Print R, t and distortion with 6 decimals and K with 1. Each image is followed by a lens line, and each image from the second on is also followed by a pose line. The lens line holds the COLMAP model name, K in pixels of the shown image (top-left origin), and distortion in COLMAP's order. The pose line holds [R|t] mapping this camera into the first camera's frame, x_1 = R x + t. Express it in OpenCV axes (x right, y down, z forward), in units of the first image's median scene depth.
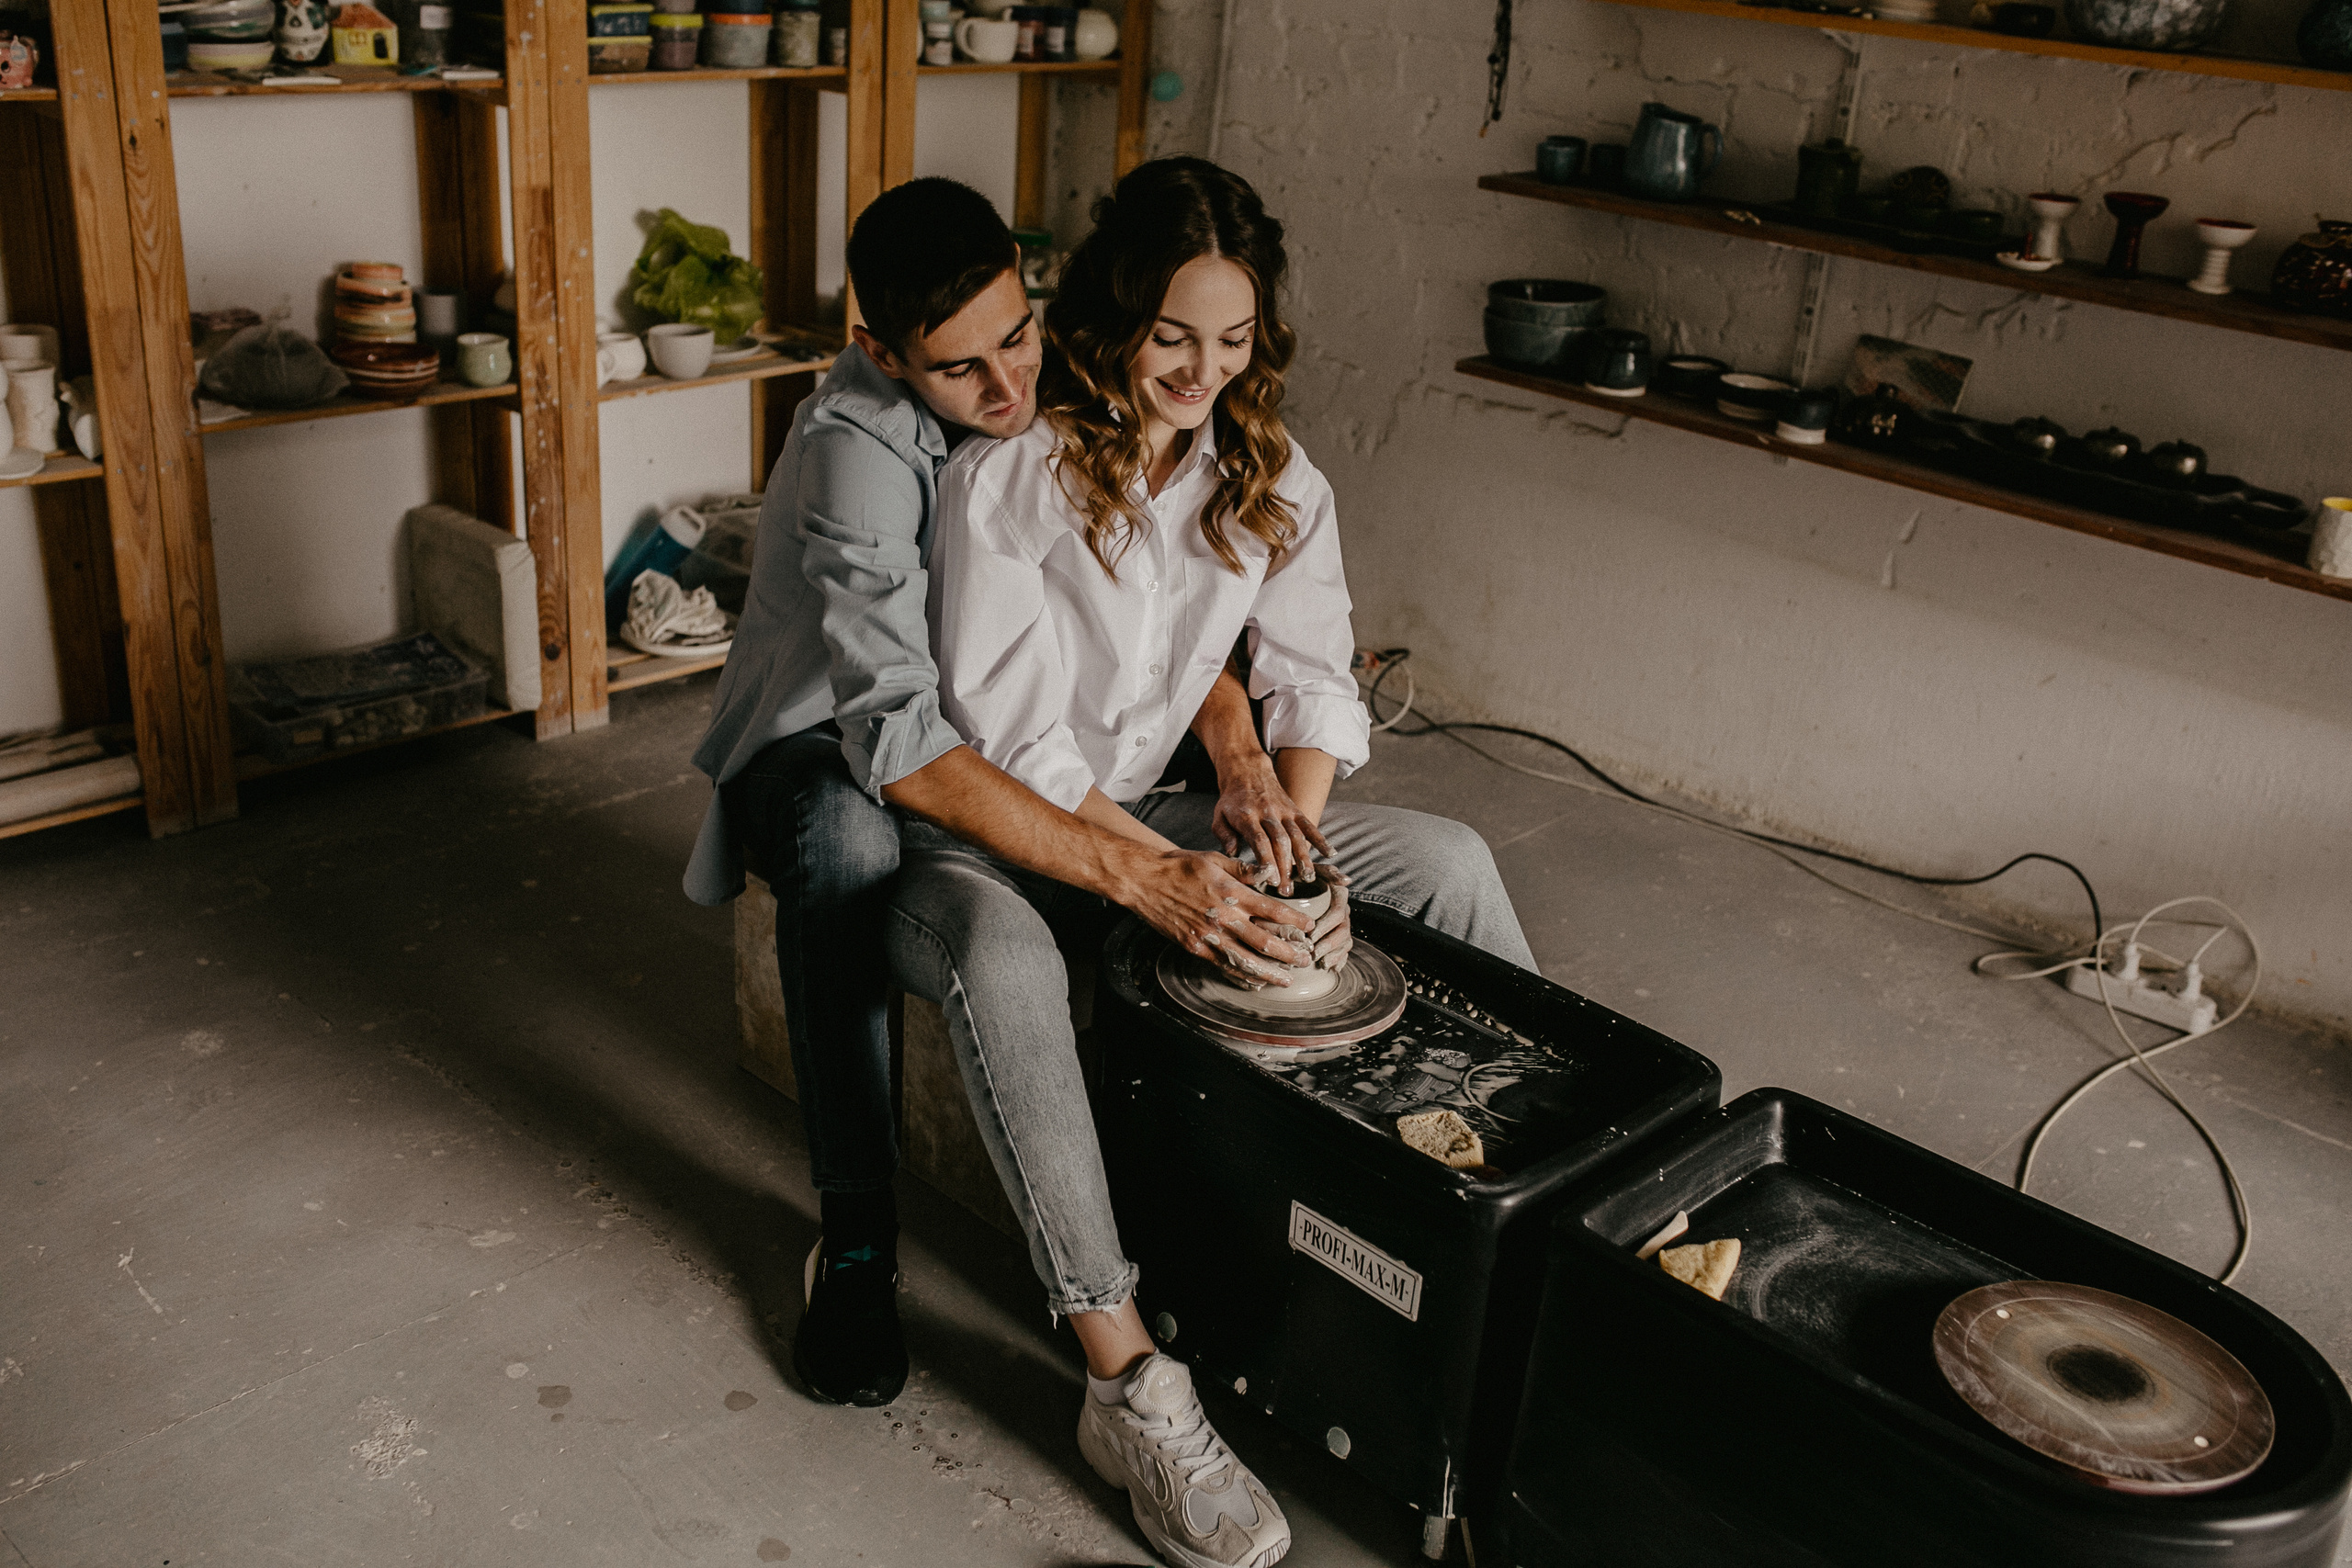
lens RADIAL K [[2332.1, 0, 1176.0], [0, 2332.1, 784.0], [0, 0, 1]] dist [-0.021070, 0.033514]
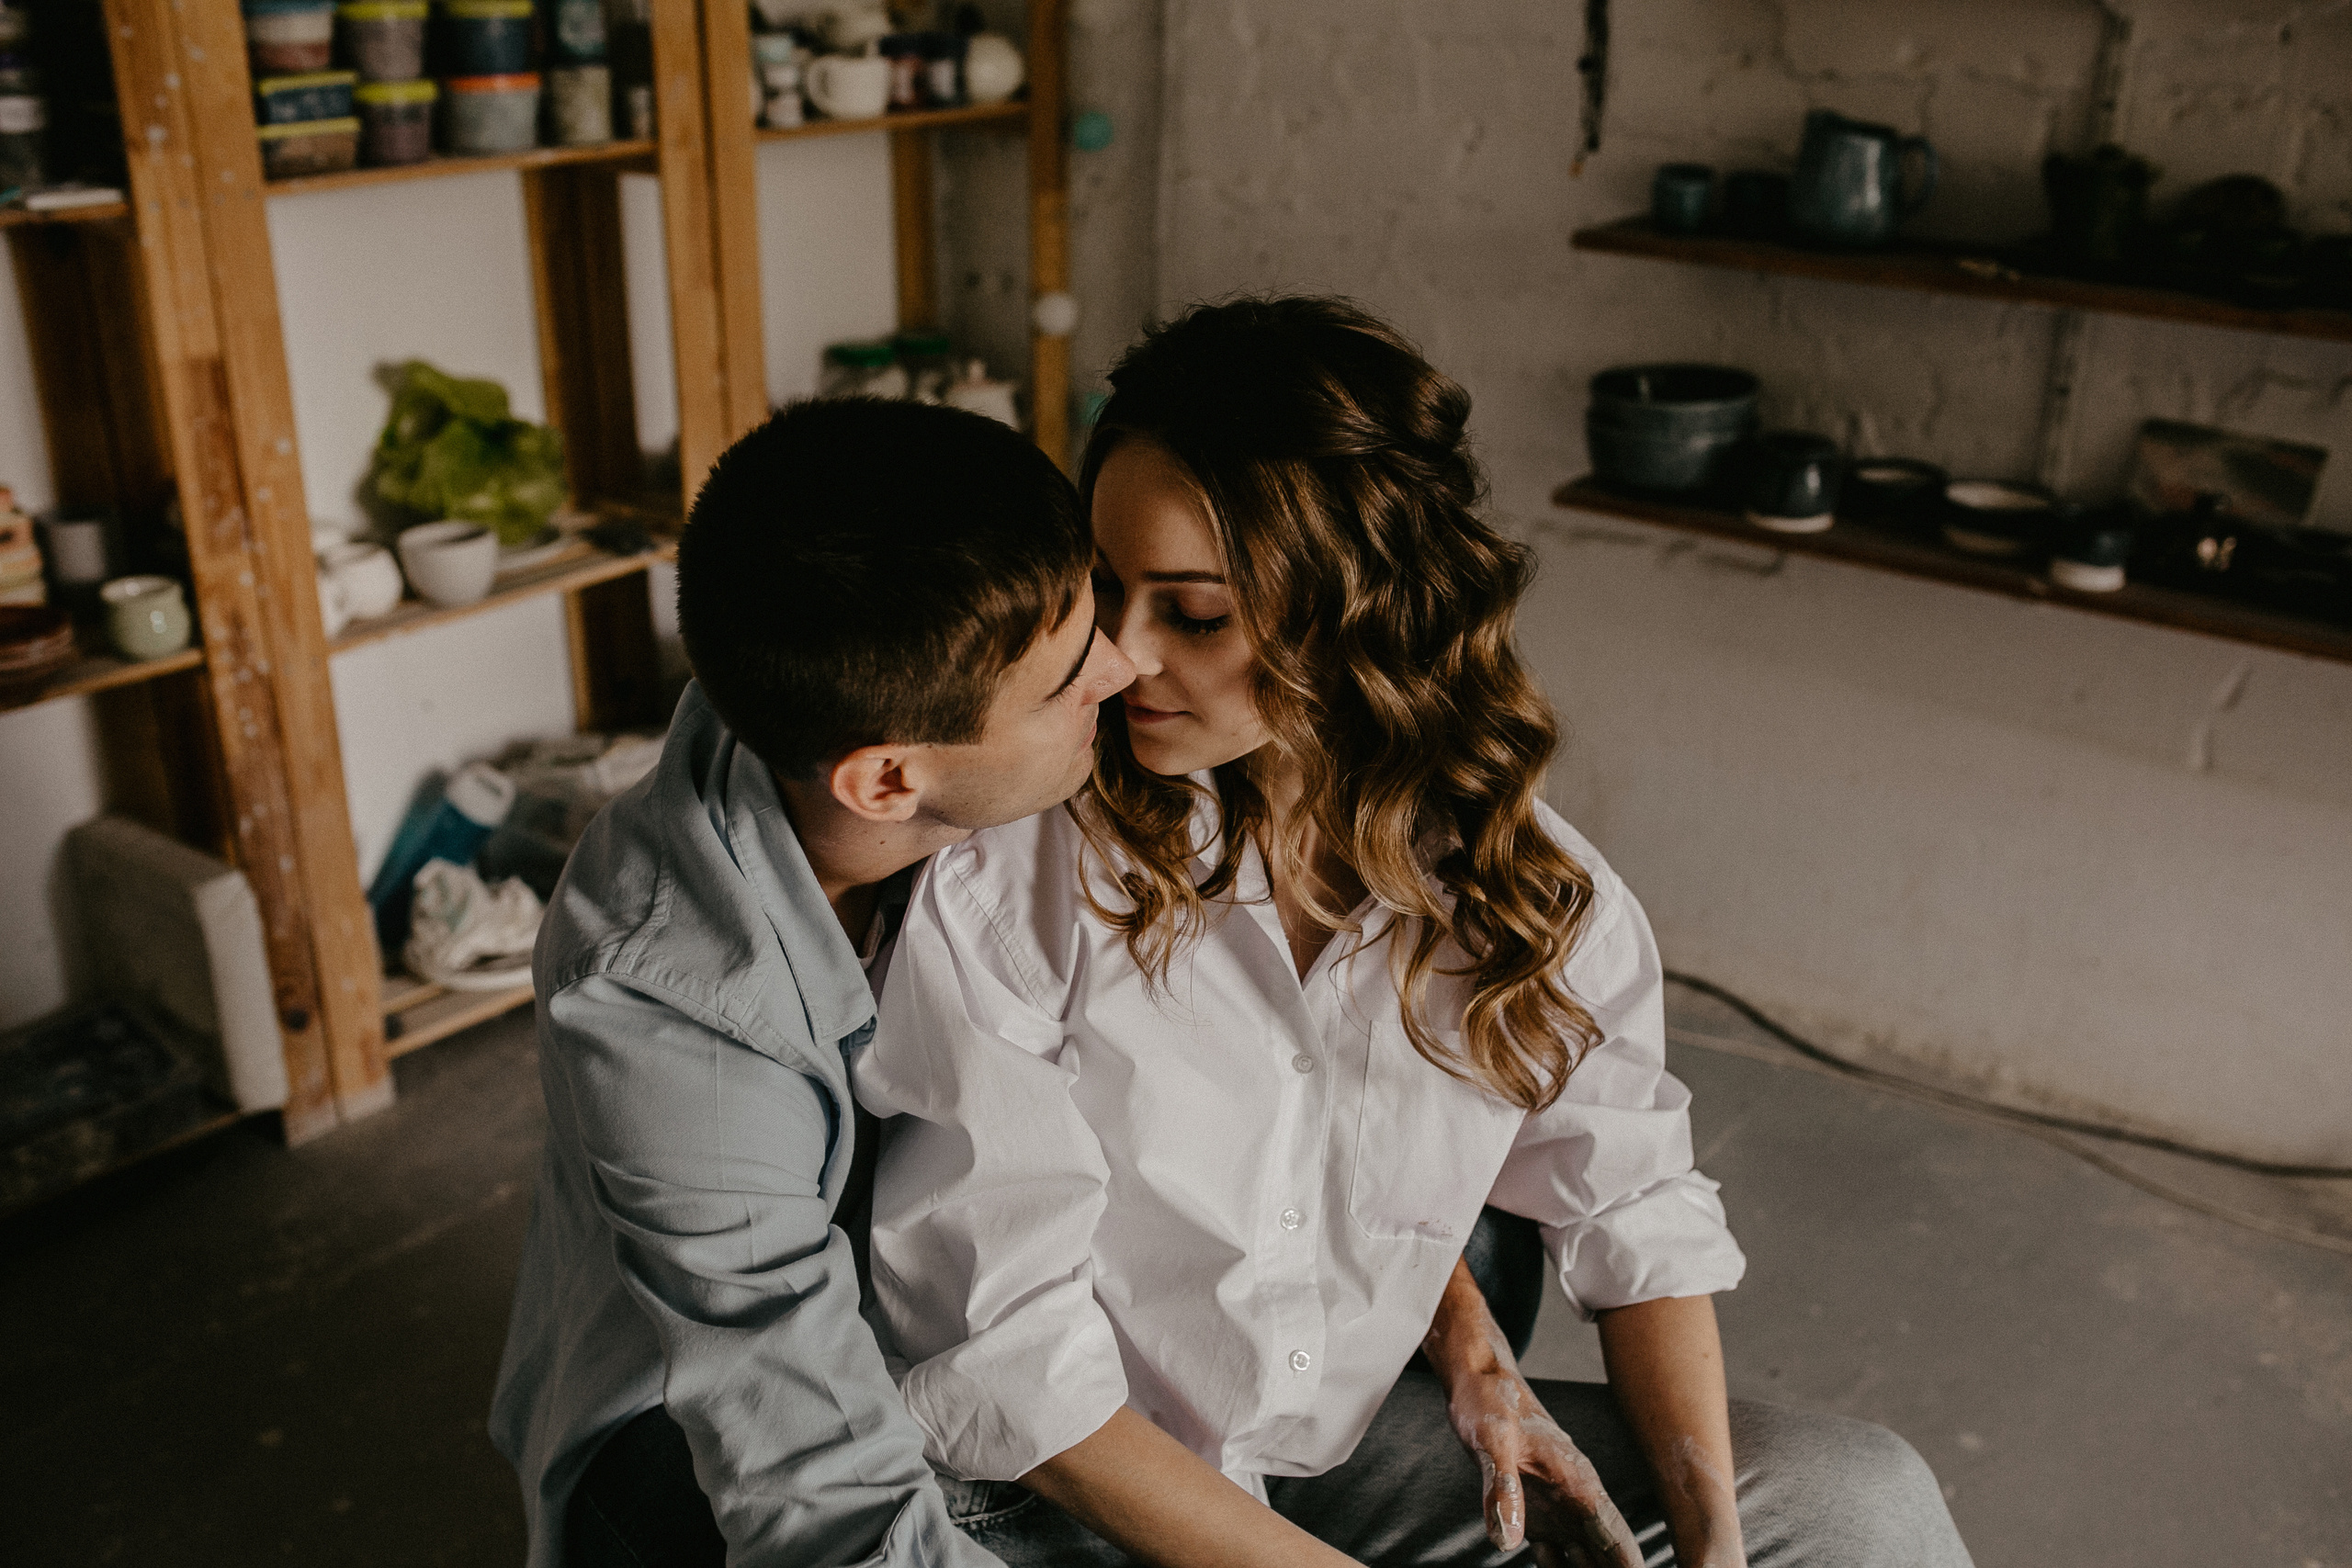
lens RADIAL K [[2296.6, 0, 1172.4], [0, 2296.6, 782.7], [0, 0, 1]] dist [-0.023203, 0.029866]
pose [[0.994816, -0.086578, 0.053342, -0.042320], [0.086733, 0.996231, -0.000585, -0.107437], [-0.053091, 0.005209, 0.998576, 0.322119]]
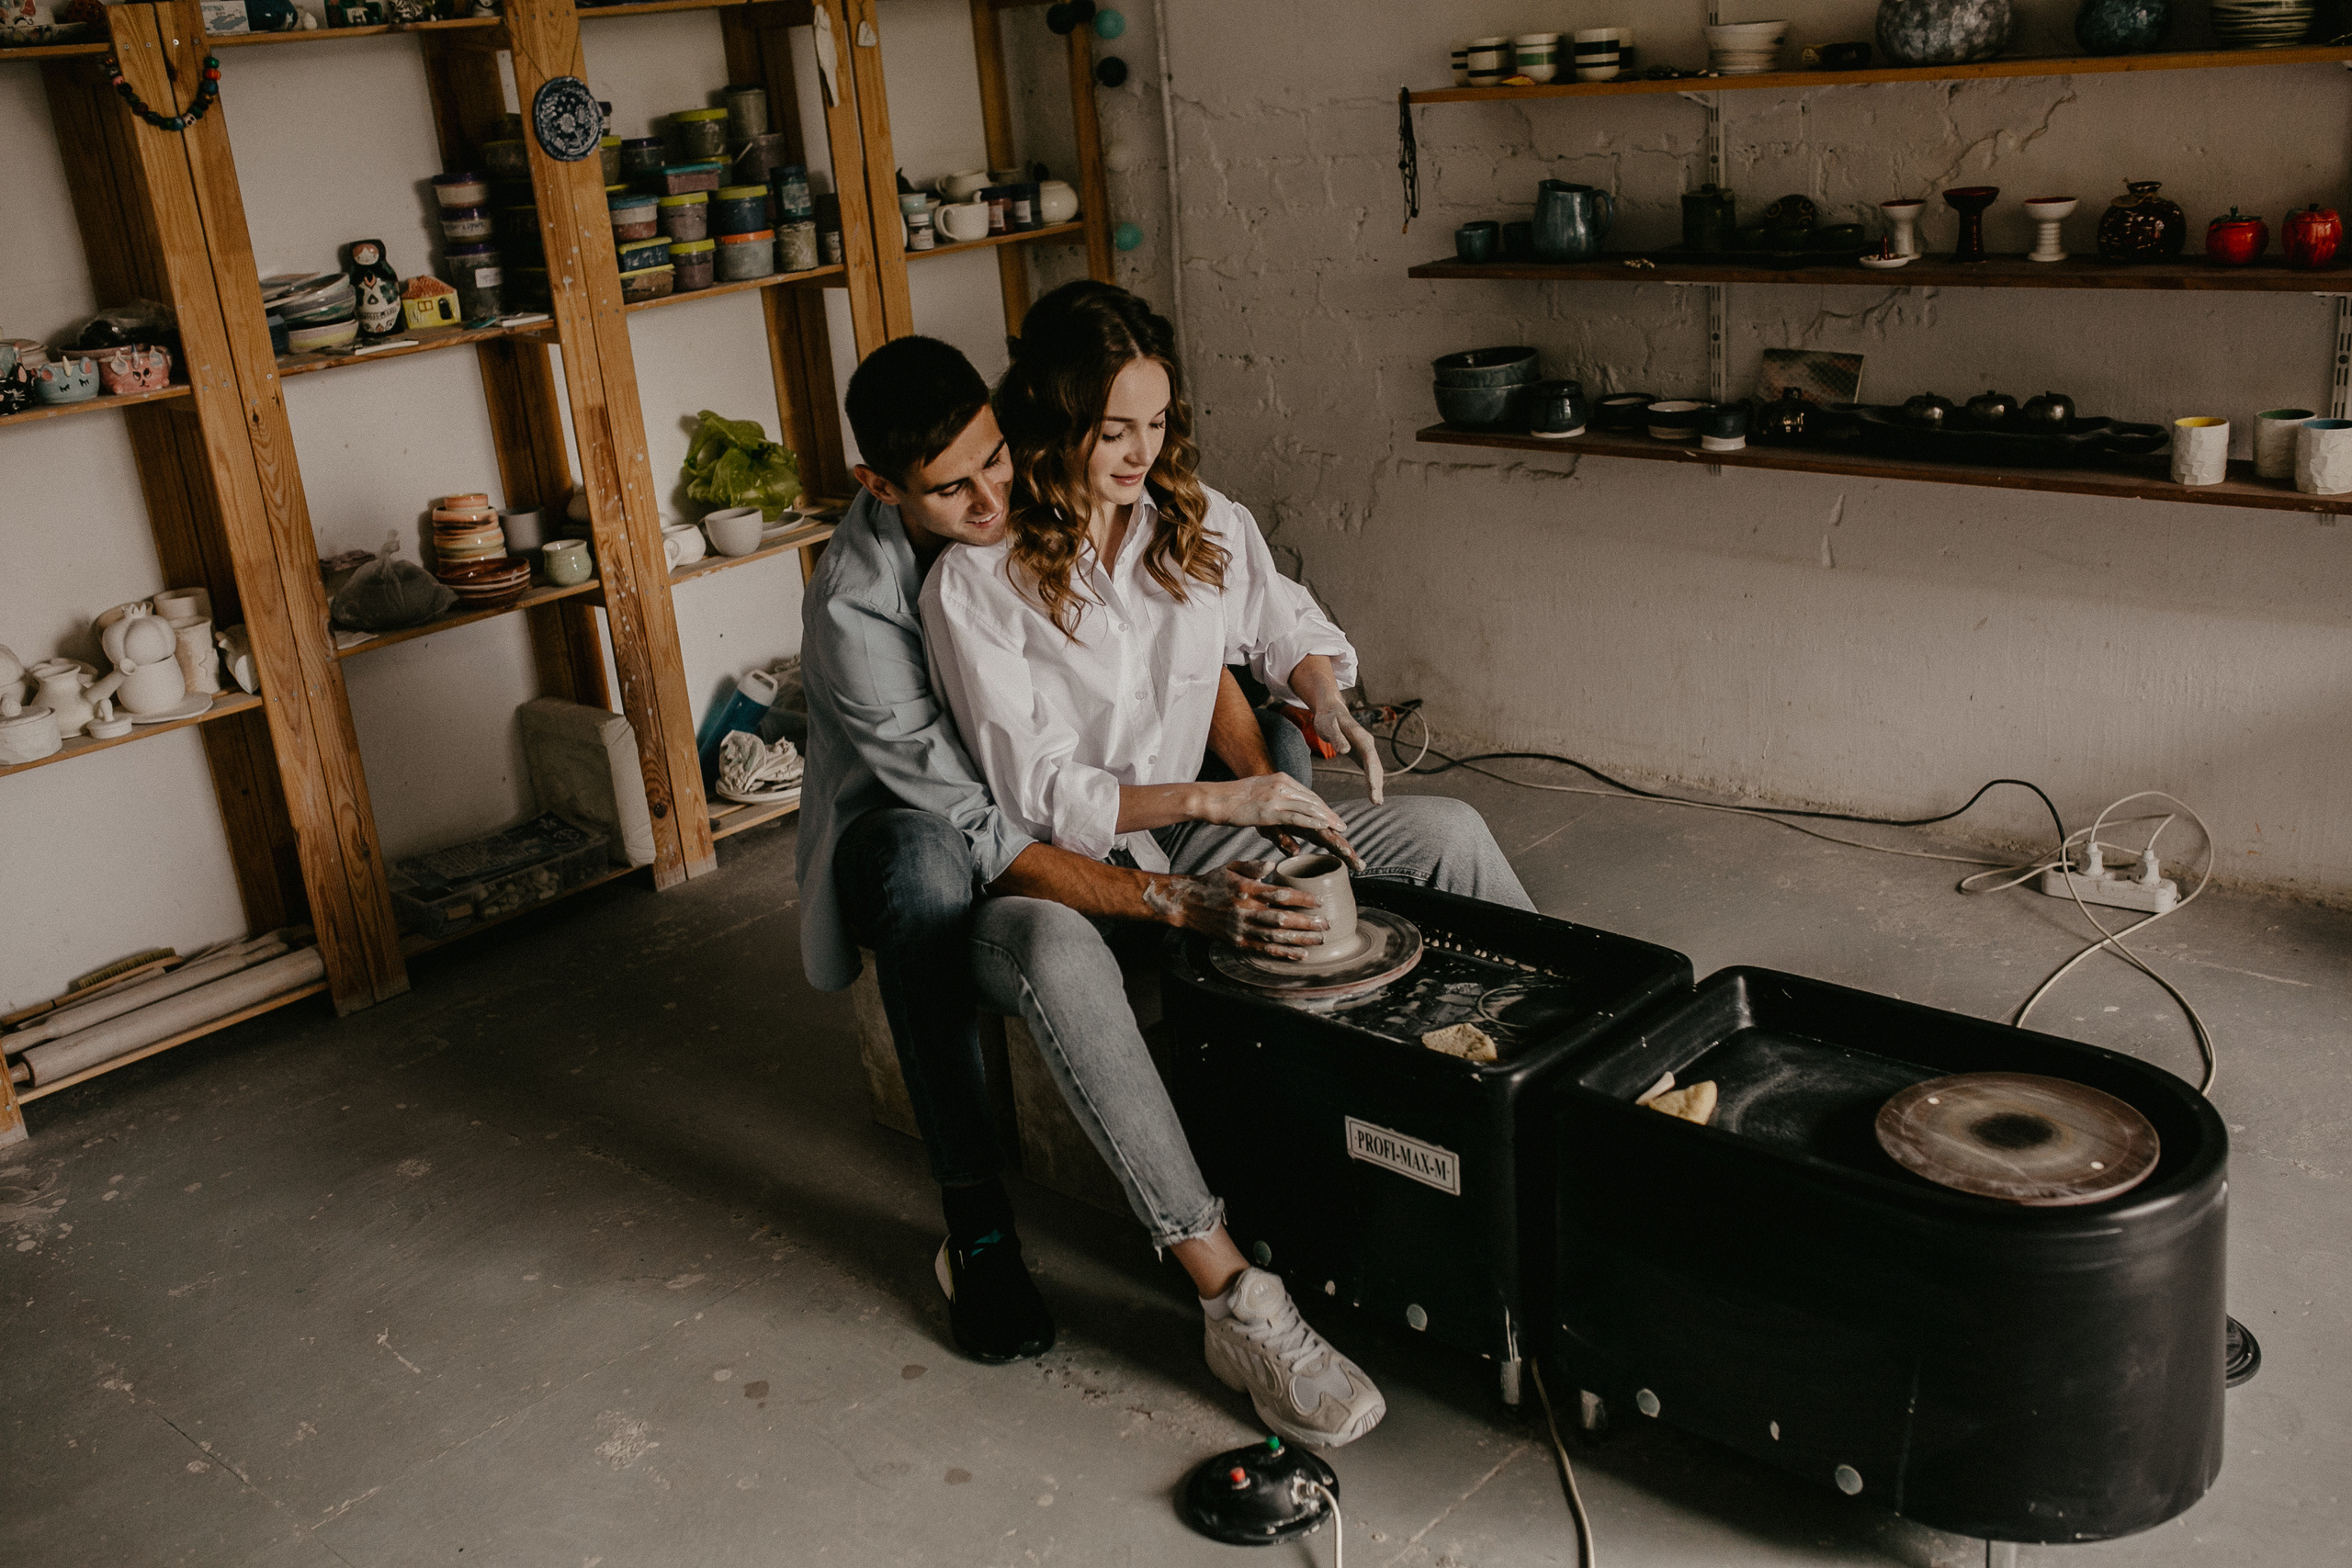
lens RADIAL K [[2356.1, 0, 1176.0], [0, 2356.1, 784.0], [0, 0, 1]] dist [-0.015867, 0.002635]
pose [[0.987692, -0.153047, -0.032258, 0.017813], [0.150504, 0.986105, -0.070328, 0.050155], [0.042573, 0.064607, 0.997002, -0.129042]]
